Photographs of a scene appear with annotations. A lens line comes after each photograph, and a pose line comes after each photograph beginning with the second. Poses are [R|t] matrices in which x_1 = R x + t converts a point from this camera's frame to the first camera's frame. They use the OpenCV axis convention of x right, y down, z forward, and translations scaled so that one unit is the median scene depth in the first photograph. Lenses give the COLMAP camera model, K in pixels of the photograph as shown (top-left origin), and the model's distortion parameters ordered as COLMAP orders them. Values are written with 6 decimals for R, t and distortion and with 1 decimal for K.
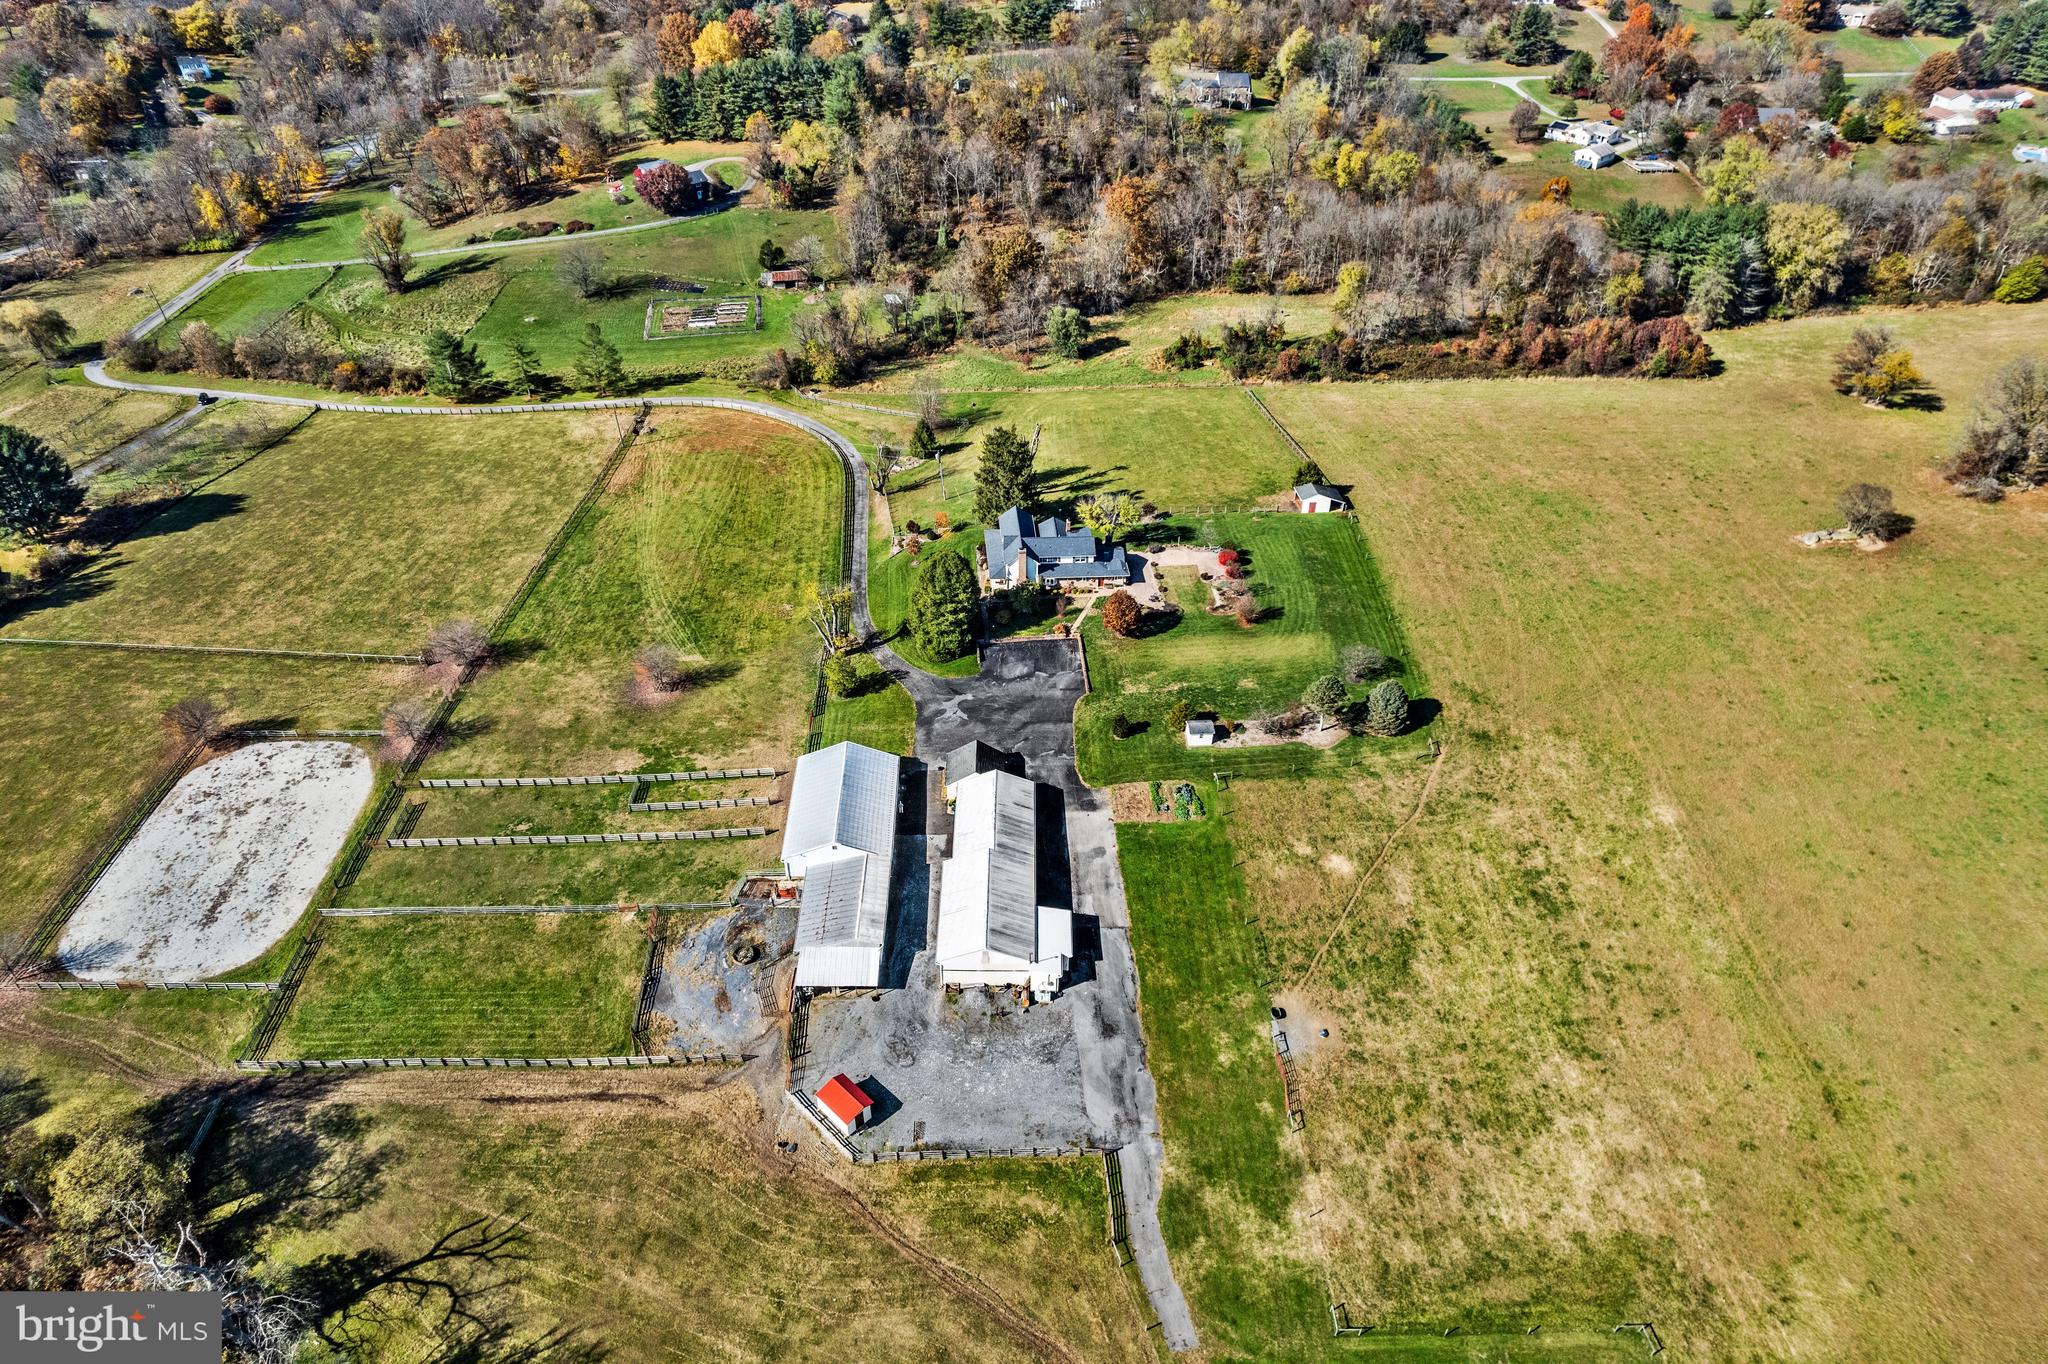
lens RADIAL K [[1337.0, 0, 1024.0], [0, 1337.0, 682.0], [0, 0, 1]] dist [-0.103522, 0.096927]
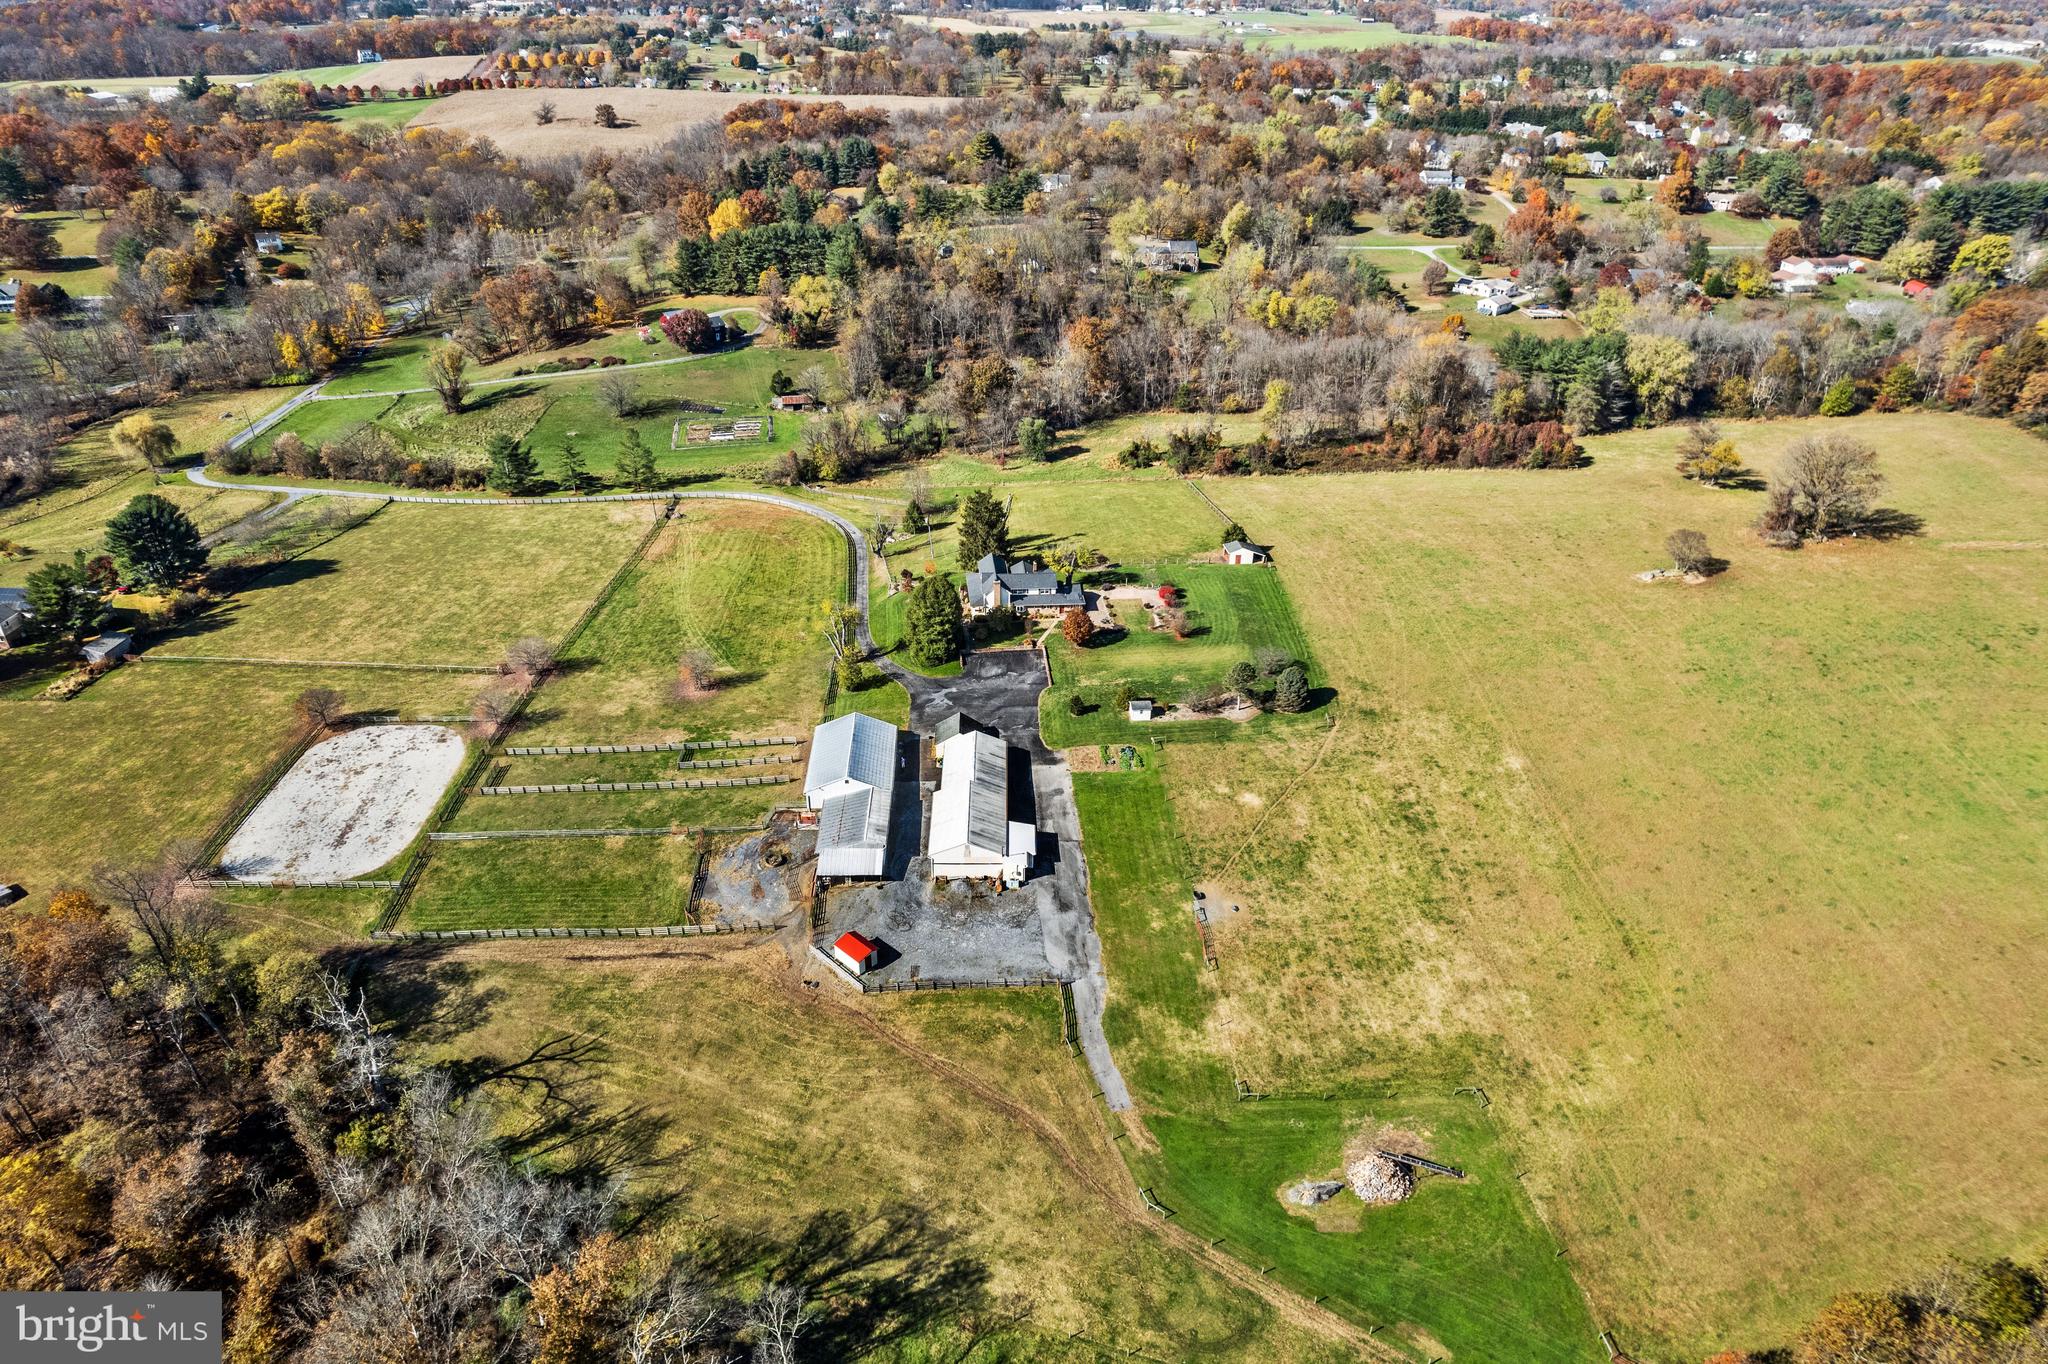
lens RADIAL K [[1337.0, 0, 1024.0], [0, 1337.0, 682.0], [0, 0, 1]] dist [-0.103522, 0.096927]
pose [[0.999885, -0.004381, 0.014550, 0.005018], [0.006277, 0.991100, -0.132971, 0.143799], [-0.013838, 0.133047, 0.991013, -0.187022]]
